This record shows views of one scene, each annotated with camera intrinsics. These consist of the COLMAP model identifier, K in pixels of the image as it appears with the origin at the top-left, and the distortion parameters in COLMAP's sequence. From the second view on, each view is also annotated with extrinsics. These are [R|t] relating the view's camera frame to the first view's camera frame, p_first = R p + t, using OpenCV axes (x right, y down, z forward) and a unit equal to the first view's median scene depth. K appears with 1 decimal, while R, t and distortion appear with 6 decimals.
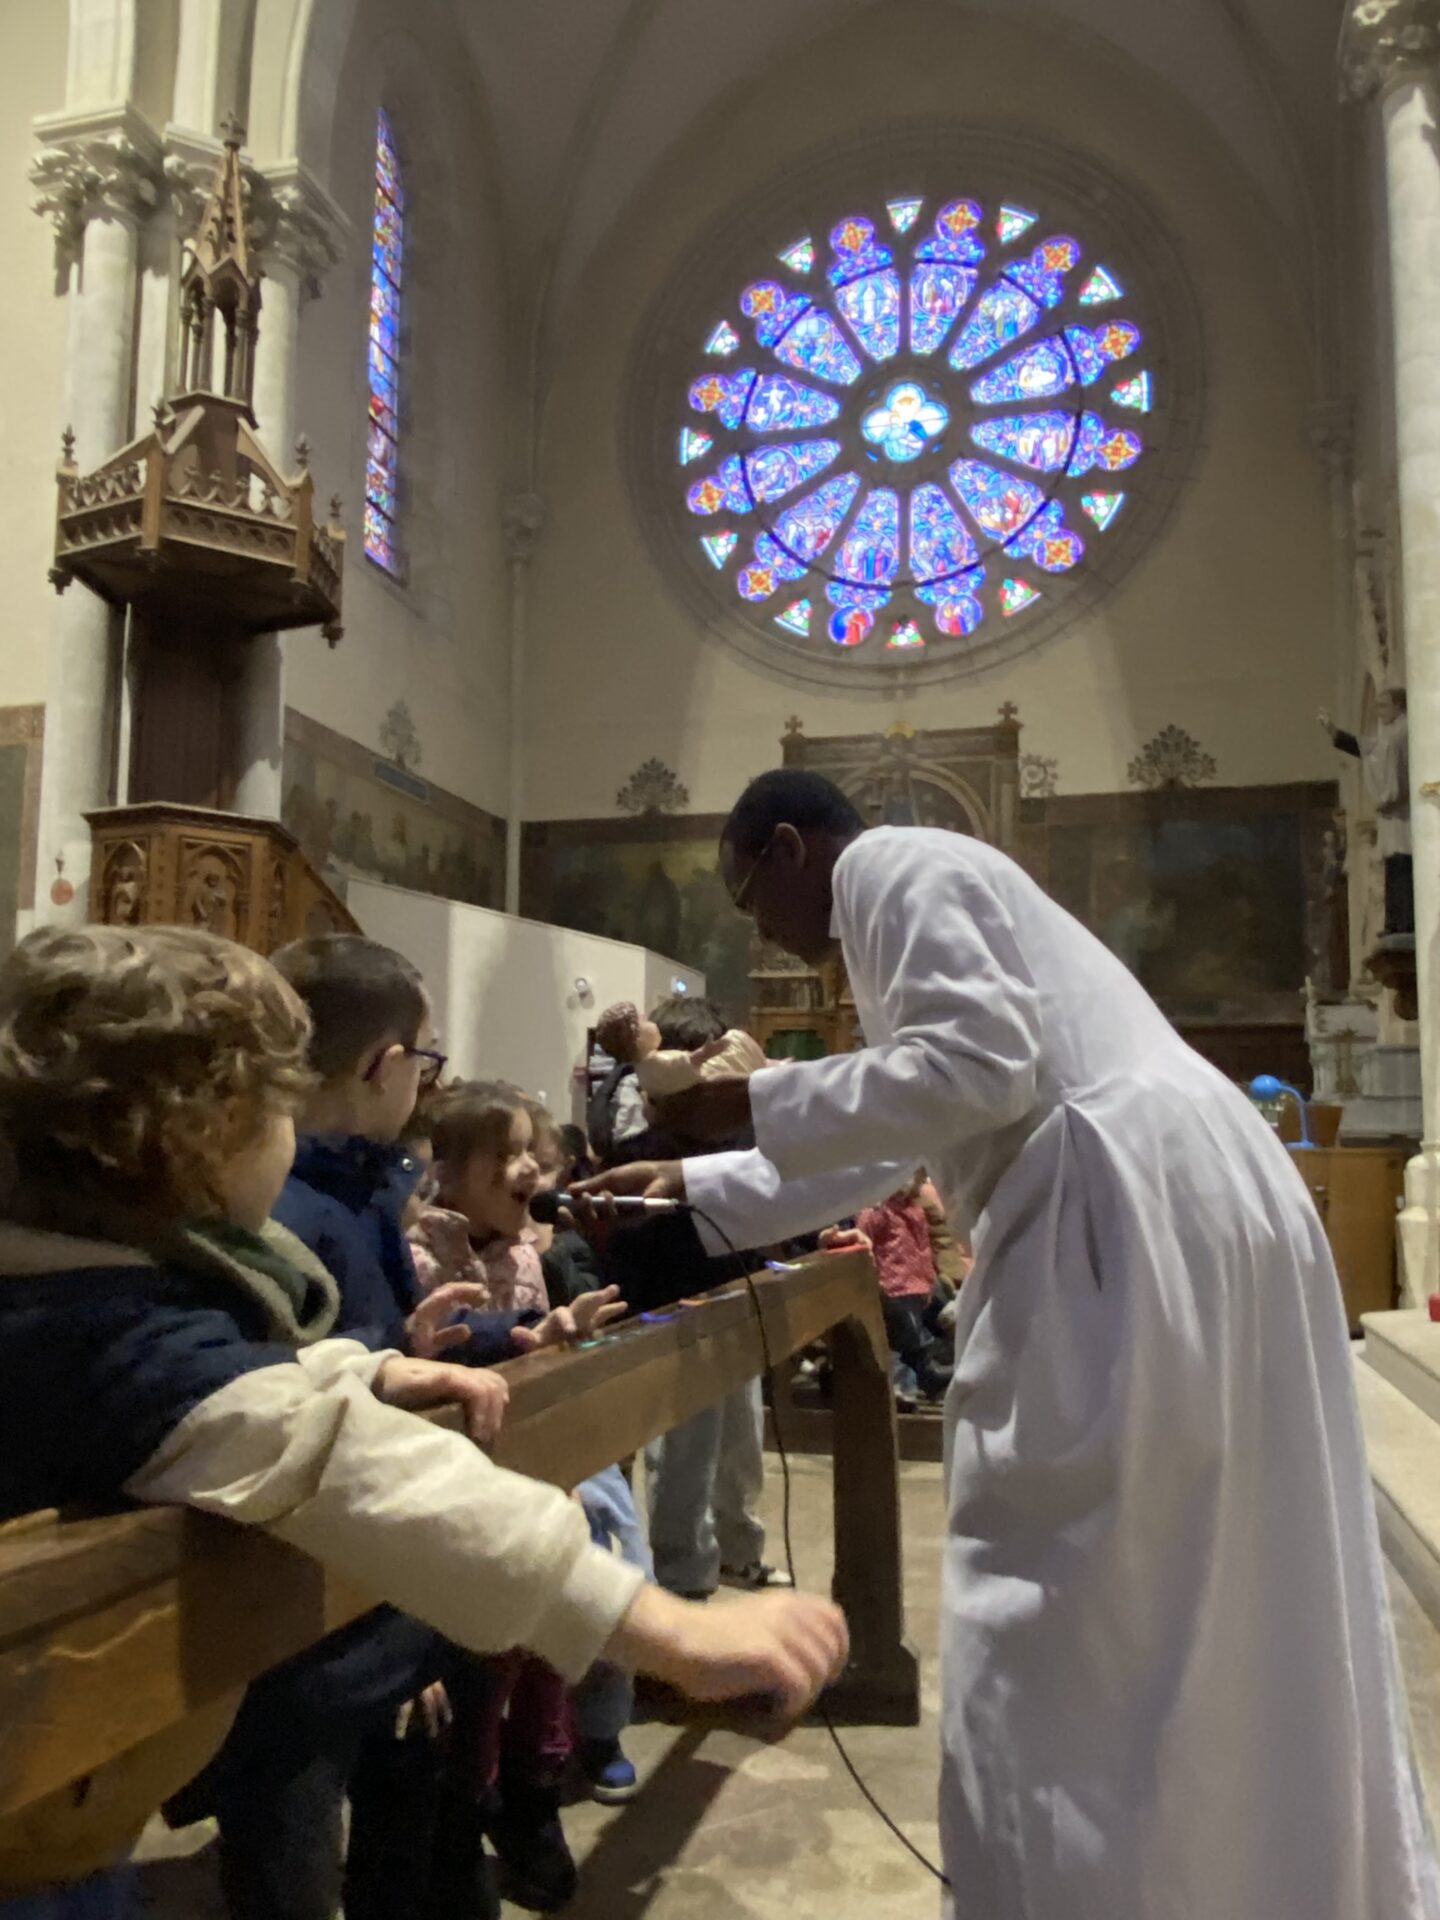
lens RADIAL K [[1410.5, 0, 750.8], [0, 1410.5, 1002.7], [0, 0, 1]] dist [0.107559, -0.125230]
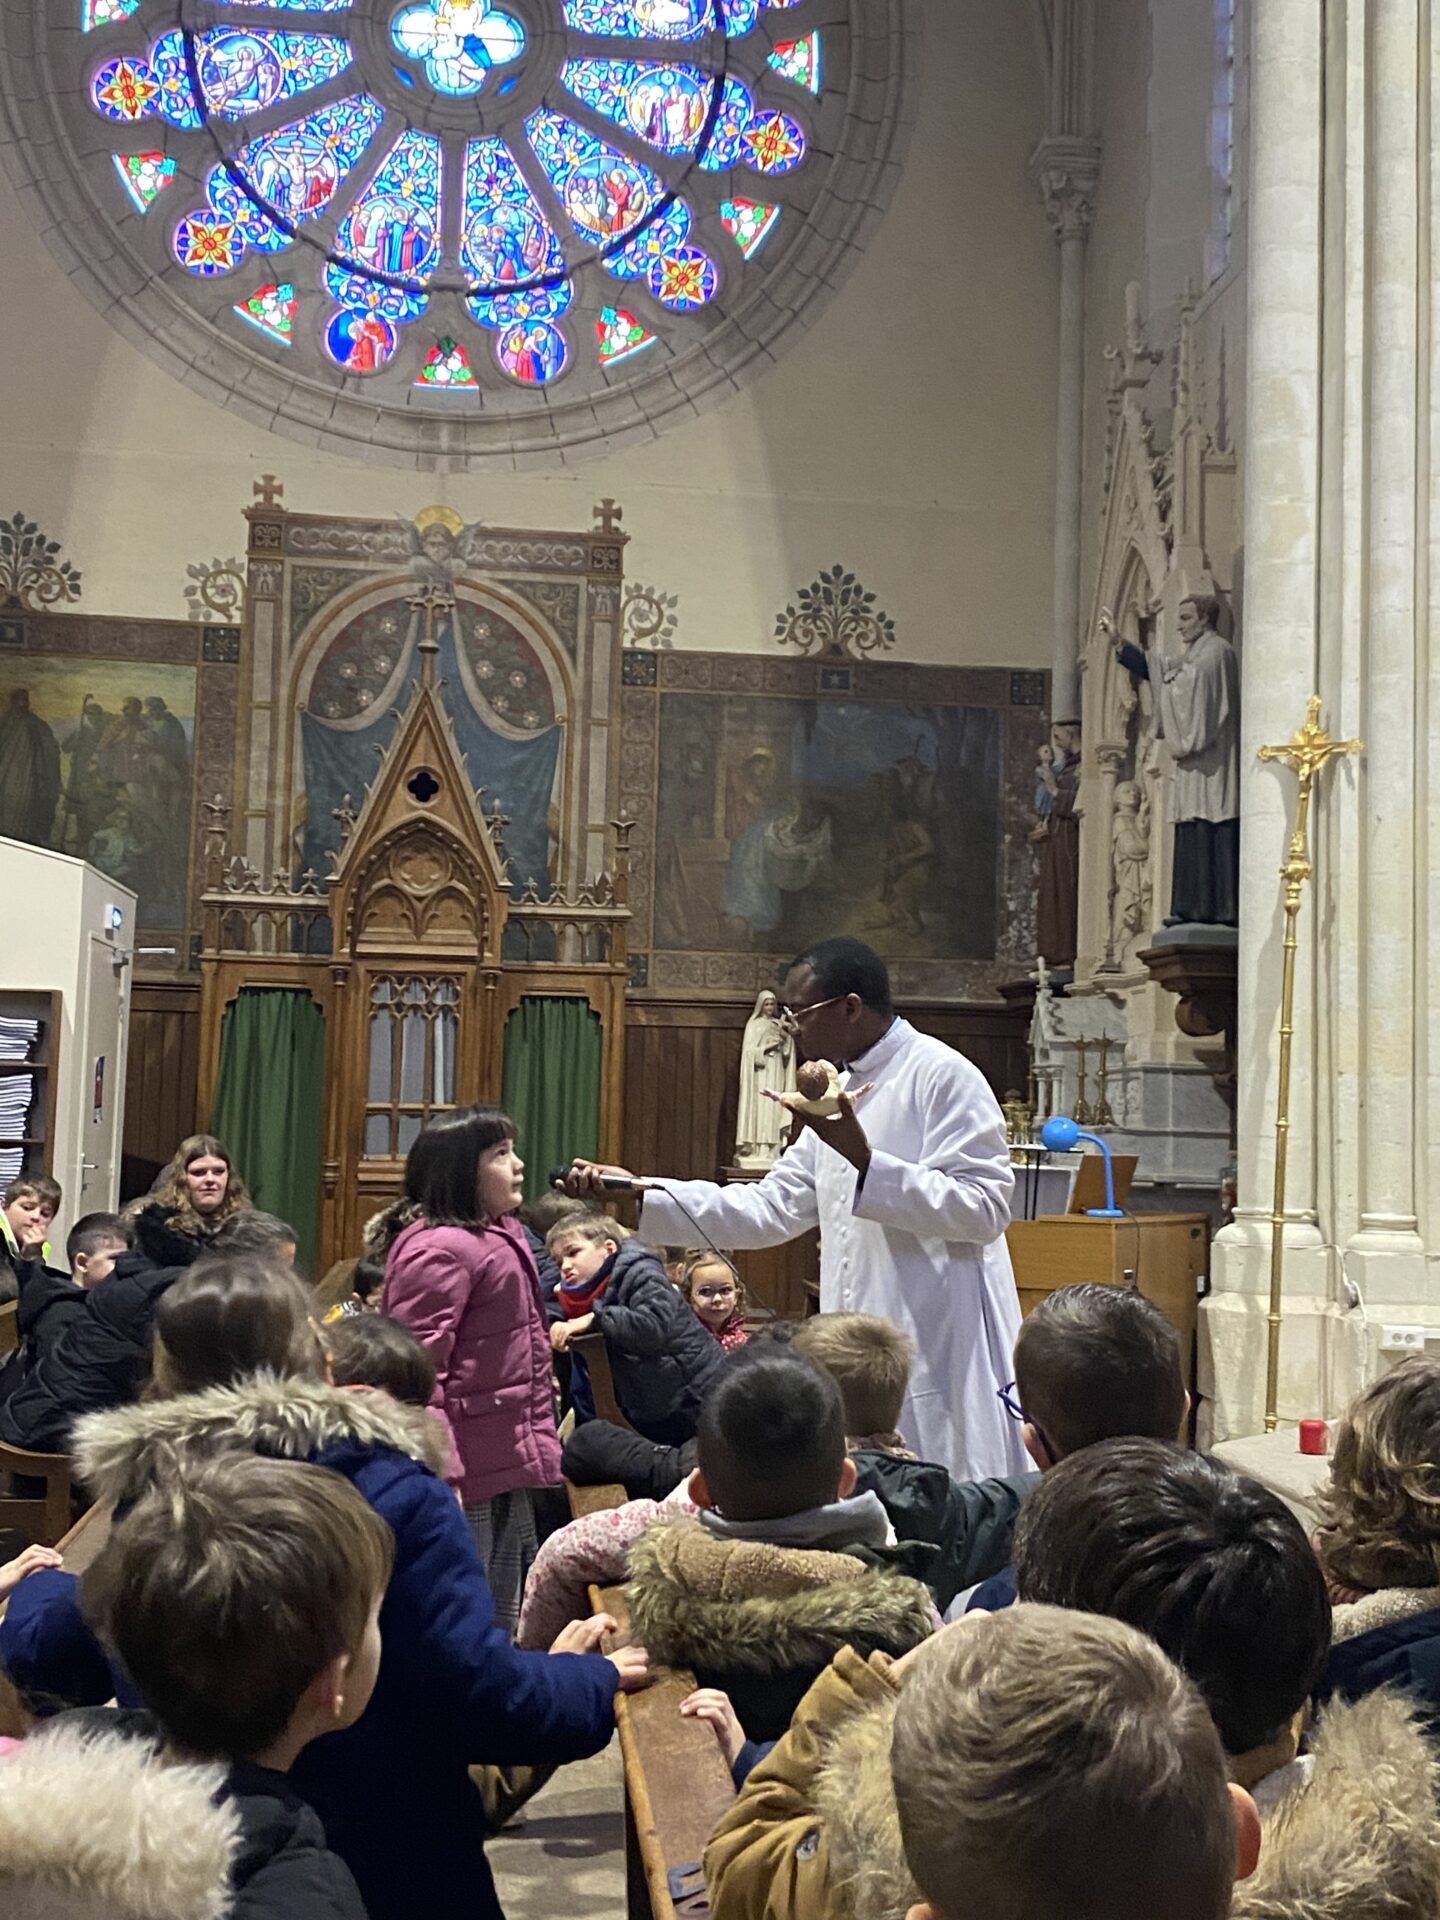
lens RADIAL K [[2334.1, 0, 760.7], [0, 2334.1, 925.7], [0, 0, 1]] dist [0.216051, -0.746982]
pose [[0.930180, 0.045999, 0.364211, -0.137409], [-0.056162, 0.998271, 0.017354, -0.035416], [-0.362783, -0.036597, 0.931155, -0.049517]]
